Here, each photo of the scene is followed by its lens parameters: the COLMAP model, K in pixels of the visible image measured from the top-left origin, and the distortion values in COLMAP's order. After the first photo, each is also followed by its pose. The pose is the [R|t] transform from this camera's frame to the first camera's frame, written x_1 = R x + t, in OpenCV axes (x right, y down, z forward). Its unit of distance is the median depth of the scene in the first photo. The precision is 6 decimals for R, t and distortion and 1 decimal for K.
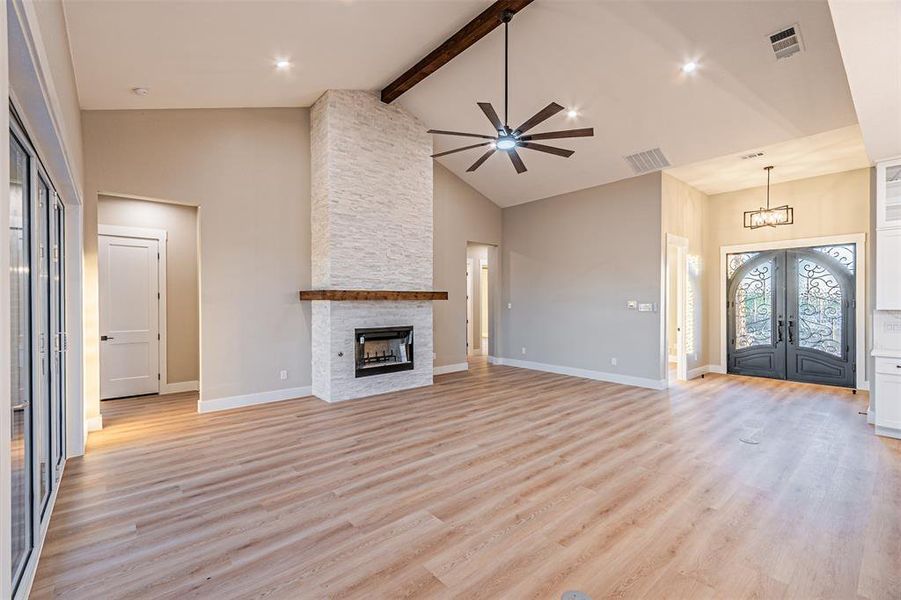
lens RADIAL K [[393.1, 0, 447.1], [0, 393.1, 304.4], [0, 0, 1]] dist [0.002050, -0.001432]
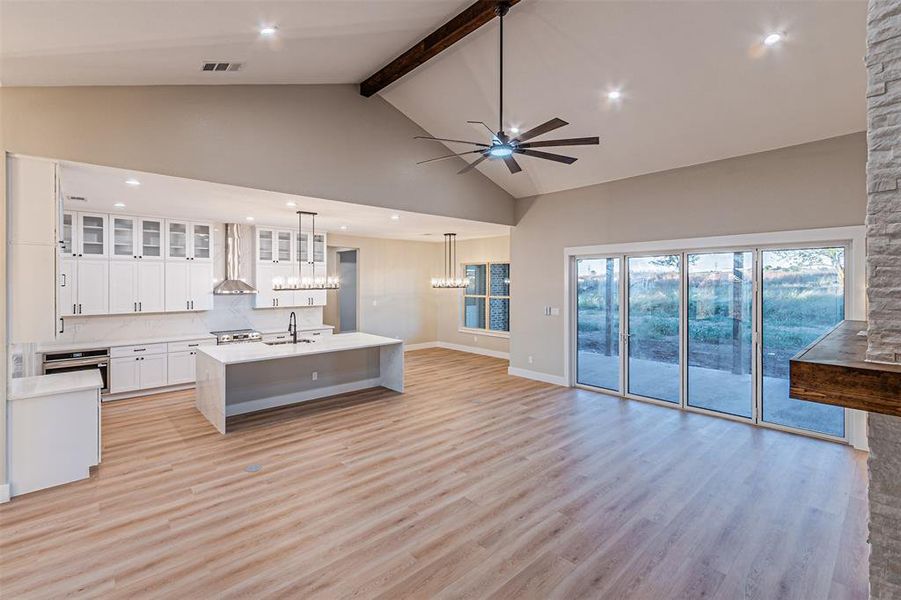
lens RADIAL K [[393.1, 0, 455.1], [0, 393.1, 283.6], [0, 0, 1]] dist [0.002050, -0.001432]
pose [[-0.999016, -0.000859, -0.044344, 0.209930], [-0.001419, 0.999920, 0.012587, -0.083834], [0.044330, 0.012638, -0.998937, 1.346471]]
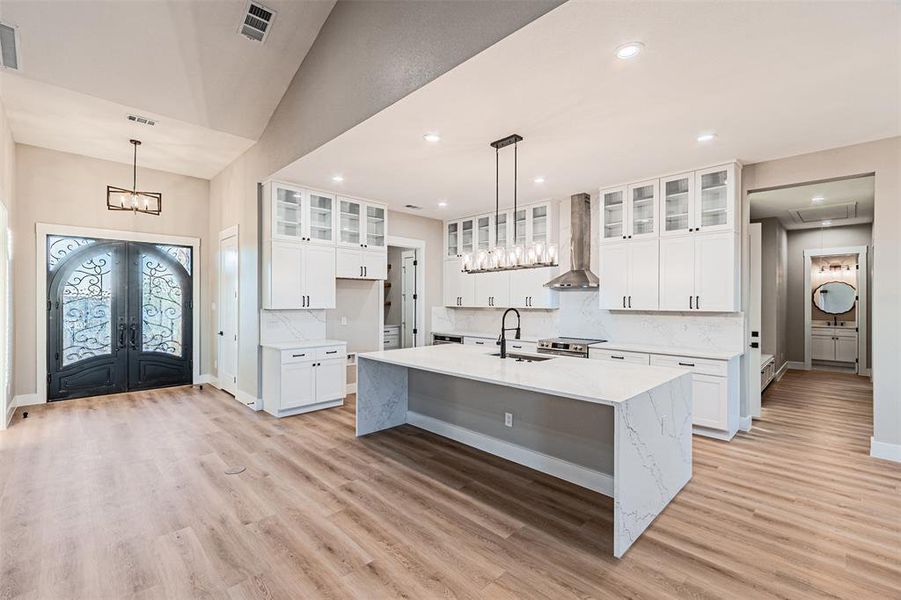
lens RADIAL K [[393.1, 0, 445.2], [0, 393.1, 300.5], [0, 0, 1]] dist [0.002050, -0.001432]
pose [[-0.059306, 0.002586, 0.998237, -0.059038], [0.006283, 0.999978, -0.002217, -0.003515], [-0.998220, 0.006140, -0.059321, 0.410286]]
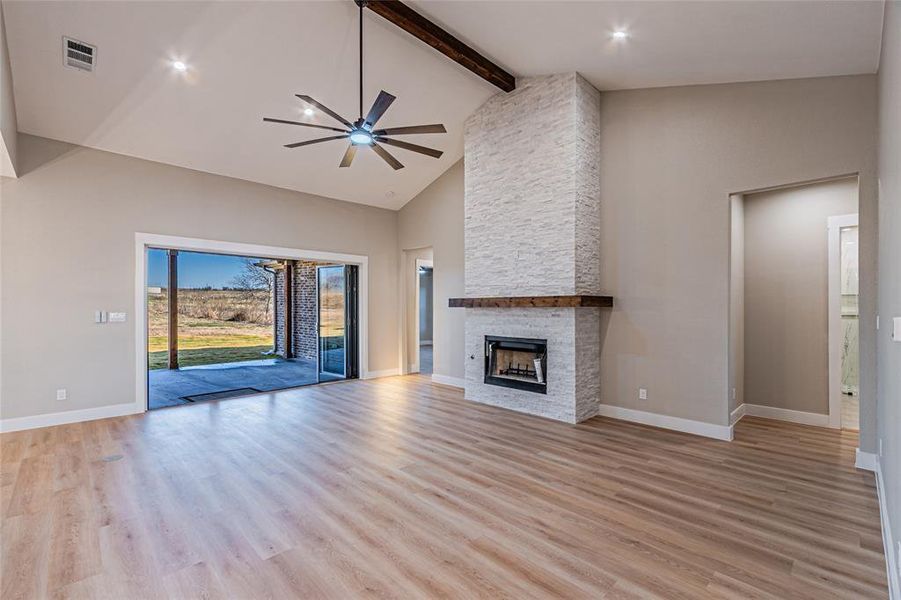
lens RADIAL K [[393.1, 0, 432.7], [0, 393.1, 307.0], [0, 0, 1]] dist [0.002050, -0.001432]
pose [[0.037719, 0.000466, -0.999288, 0.760543], [-0.012034, 0.999928, 0.000012, -0.009281], [0.999216, 0.012025, 0.037722, 0.804173]]
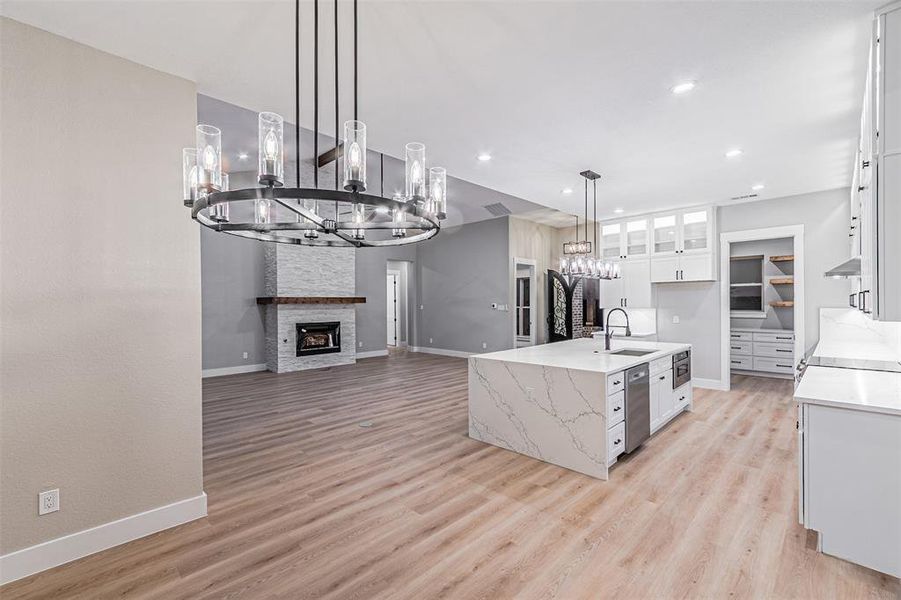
lens RADIAL K [[393.1, 0, 447.8], [0, 393.1, 306.3], [0, 0, 1]] dist [0.002050, -0.001432]
pose [[0.997119, -0.005580, 0.075648, 0.213223], [0.005738, 0.999982, -0.001860, 0.004504], [-0.075637, 0.002289, 0.997133, -0.487188]]
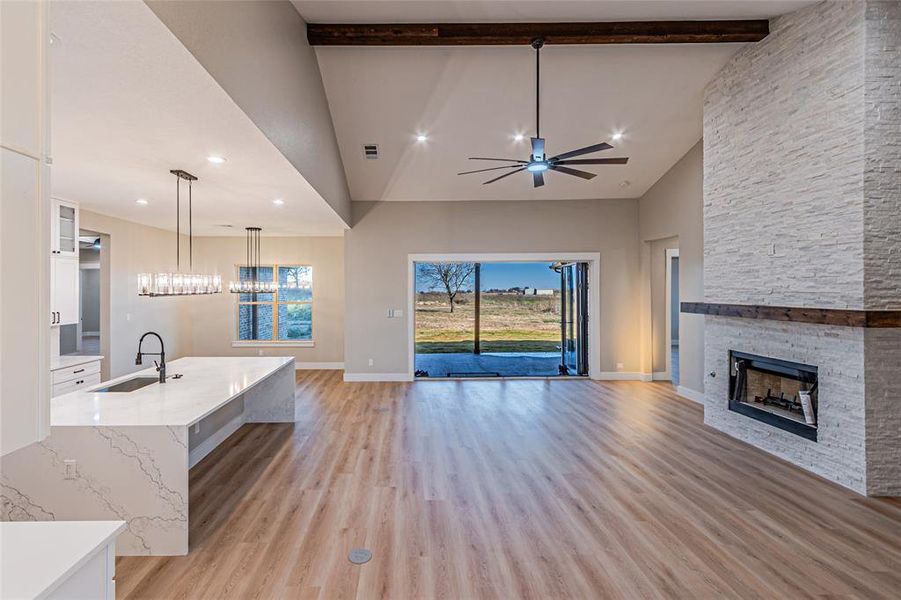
lens RADIAL K [[393.1, 0, 400.5], [0, 393.1, 288.4], [0, 0, 1]] dist [0.002050, -0.001432]
pose [[-0.663353, 0.004284, -0.748295, 0.819405], [0.000505, 0.999986, 0.005277, -0.069713], [0.748307, 0.003123, -0.663346, 1.004784]]
